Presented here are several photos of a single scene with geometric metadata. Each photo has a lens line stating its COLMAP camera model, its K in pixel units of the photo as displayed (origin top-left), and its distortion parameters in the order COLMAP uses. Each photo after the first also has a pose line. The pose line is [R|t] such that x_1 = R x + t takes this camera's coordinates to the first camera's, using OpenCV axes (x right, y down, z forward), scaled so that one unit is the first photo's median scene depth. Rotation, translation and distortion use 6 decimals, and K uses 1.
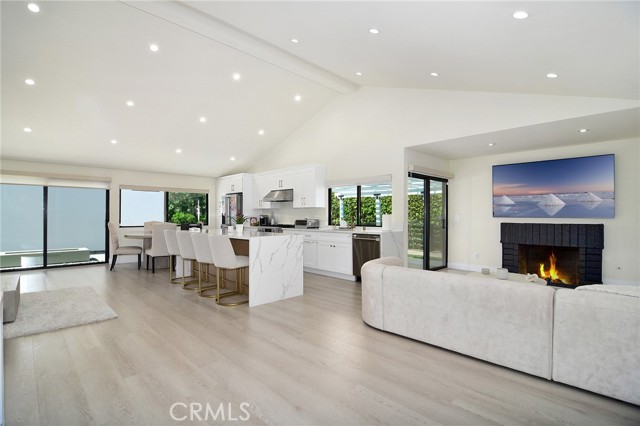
lens RADIAL K [[315.4, 0, 320.0], [0, 315.4, 213.0], [0, 0, 1]] dist [0.003658, -0.000080]
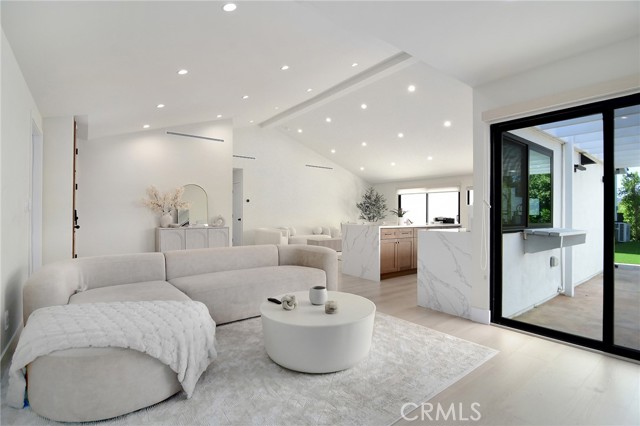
lens RADIAL K [[309.7, 0, 320.0], [0, 309.7, 213.0], [0, 0, 1]] dist [-0.024340, -0.000034]
pose [[-0.121133, 0.000178, -0.992636, 0.641688], [-0.000280, 1.000000, 0.000214, 0.014050], [0.992636, 0.000304, -0.121133, 0.580543]]
